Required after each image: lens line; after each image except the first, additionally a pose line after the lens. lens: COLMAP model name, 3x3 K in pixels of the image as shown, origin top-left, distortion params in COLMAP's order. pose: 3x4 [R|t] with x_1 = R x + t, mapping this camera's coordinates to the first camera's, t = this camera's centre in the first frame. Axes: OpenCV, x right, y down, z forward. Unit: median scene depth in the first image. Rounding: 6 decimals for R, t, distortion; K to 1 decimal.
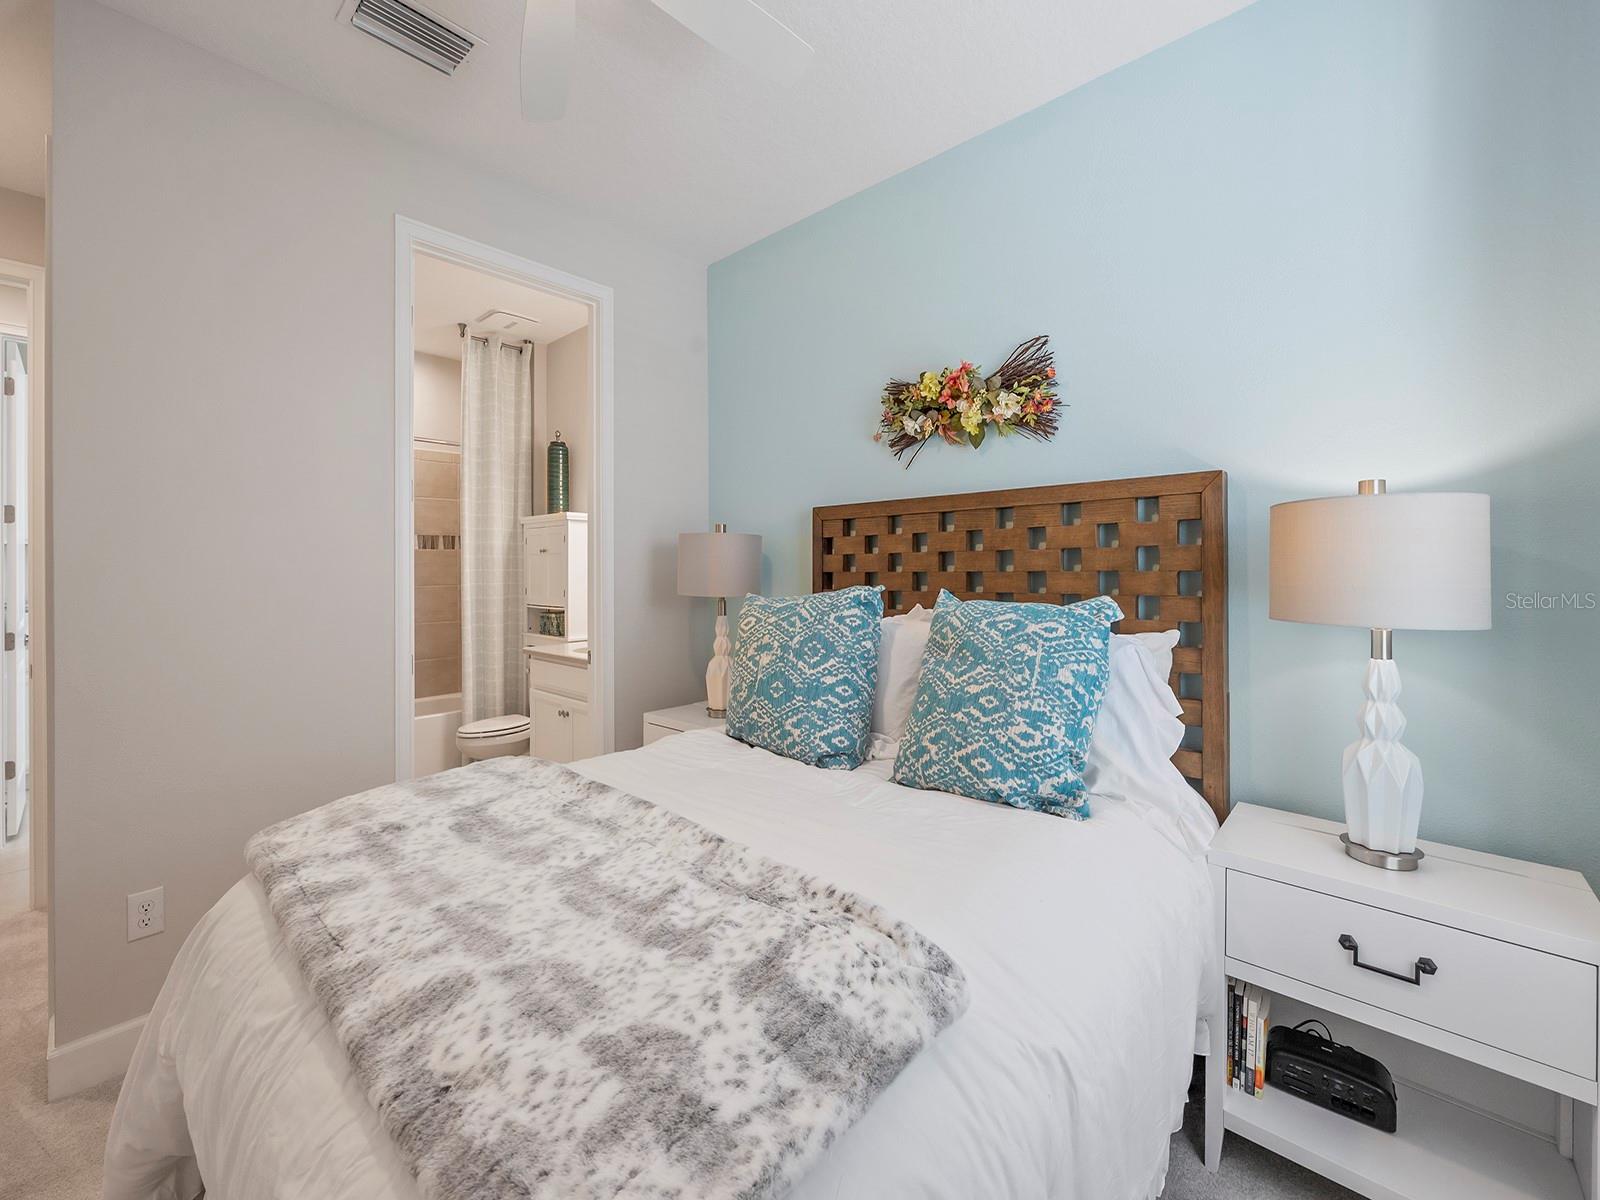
lens RADIAL K [[654.9, 0, 800.2], [0, 654.9, 558.5], [0, 0, 1]] dist [-0.000743, 0.000031]
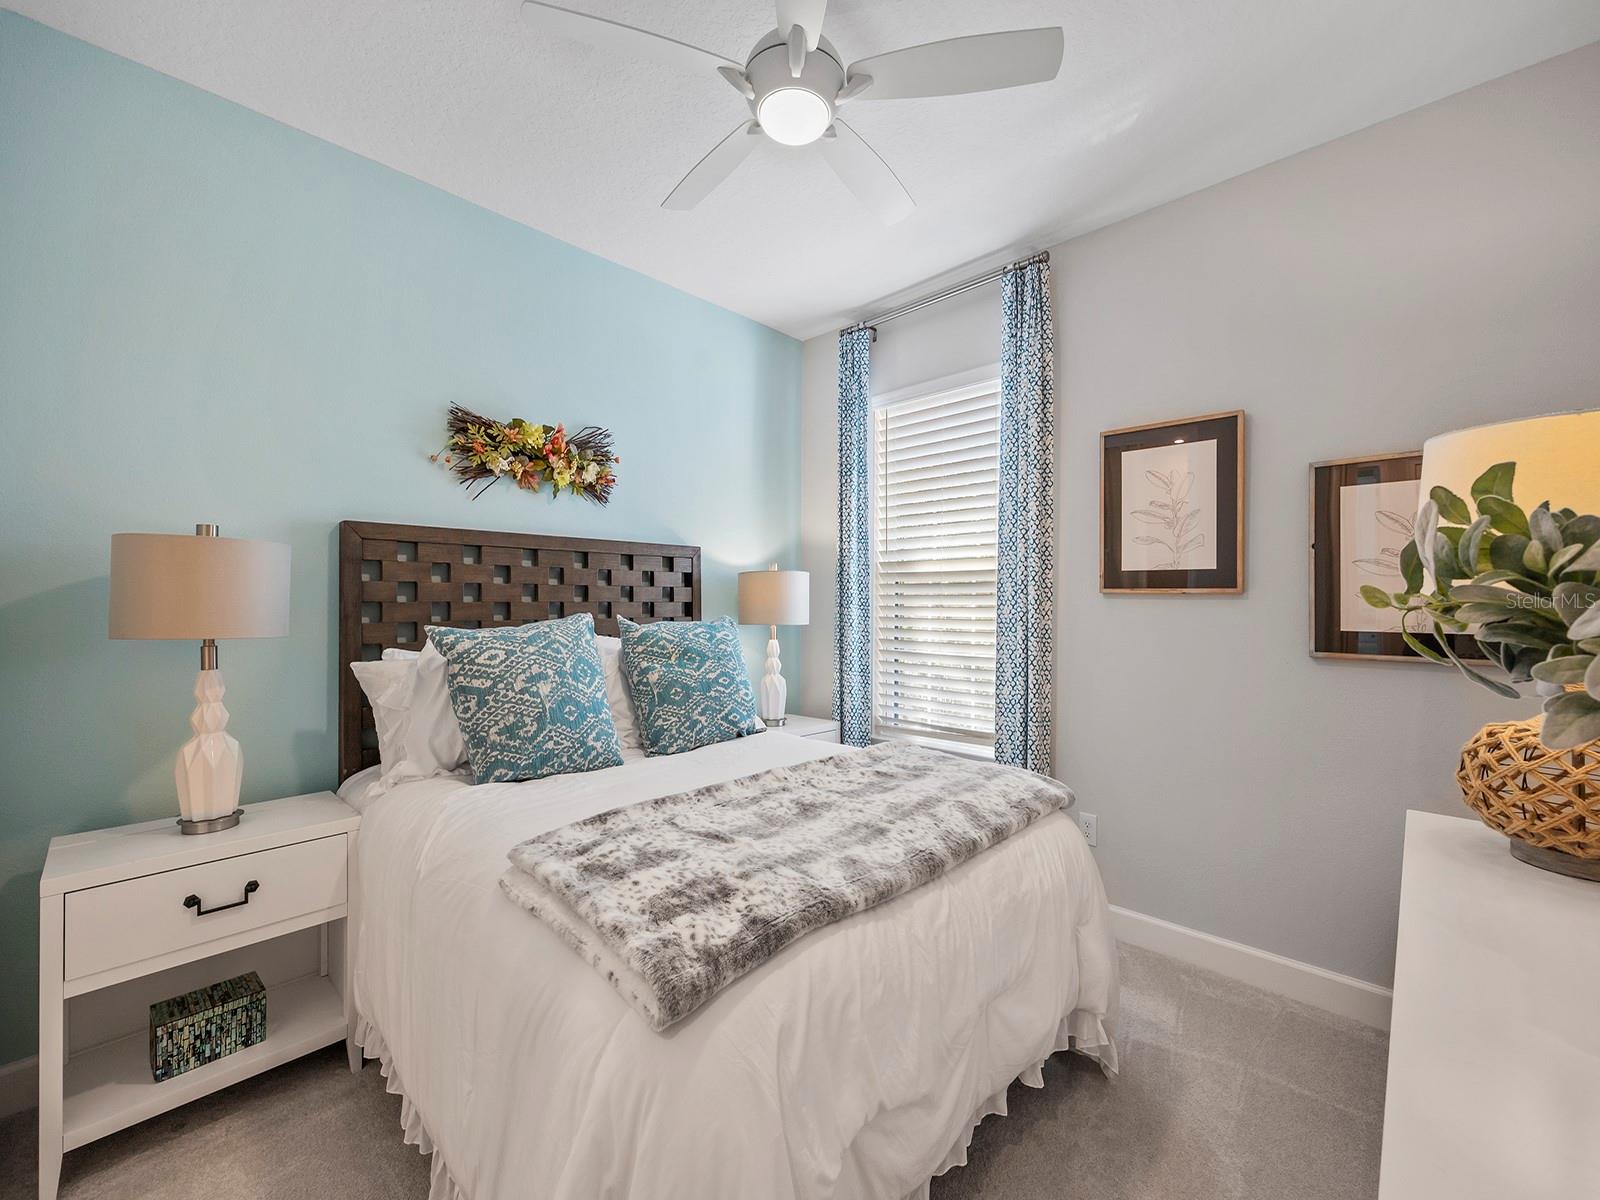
lens RADIAL K [[647.1, 0, 800.0], [0, 647.1, 600.0], [0, 0, 1]] dist [-0.001808, -0.000247]
pose [[0.033518, 0.012778, 0.999356, -1.073262], [-0.017564, 0.999771, -0.012195, 0.027059], [-0.999284, -0.017144, 0.033735, 0.614973]]
